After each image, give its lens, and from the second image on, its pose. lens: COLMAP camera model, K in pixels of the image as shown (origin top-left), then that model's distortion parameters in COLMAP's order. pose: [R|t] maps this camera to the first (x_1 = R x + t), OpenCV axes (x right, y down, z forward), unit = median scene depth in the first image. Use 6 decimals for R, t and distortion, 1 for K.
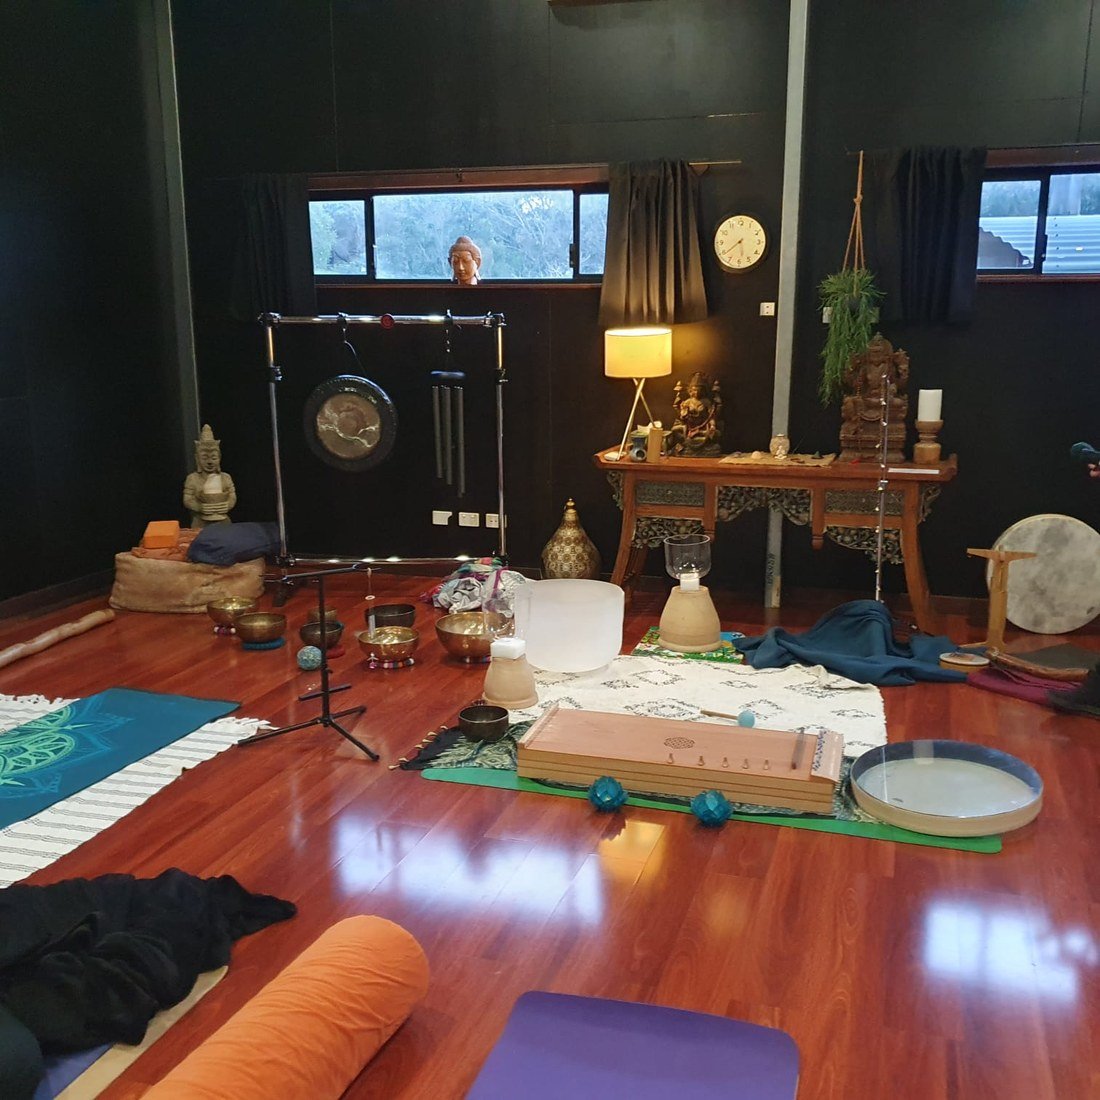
lens RADIAL K [[1121.8, 0, 571.5], [0, 1121.8, 548.0], [0, 0, 1]] dist [0.249708, -0.771201]
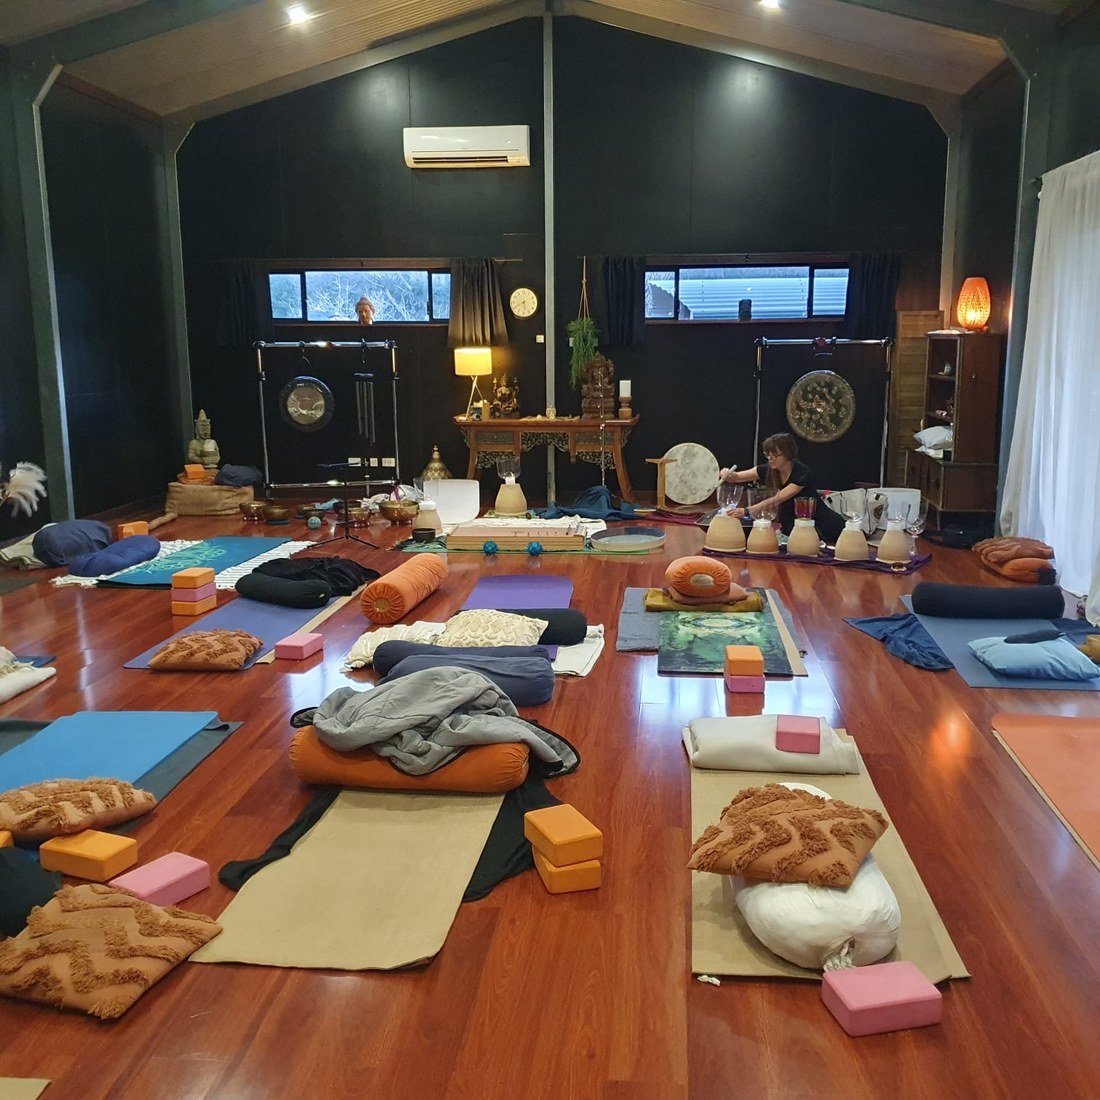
lens RADIAL K [[1121.8, 0, 571.5], [0, 1121.8, 548.0], [0, 0, 1]] dist [0.249708, -0.771201]
pose [[0.976785, -0.044661, 0.209513, -0.180195], [0.049205, 0.998652, -0.016524, 0.164359], [-0.208493, 0.026449, 0.977666, -0.807043]]
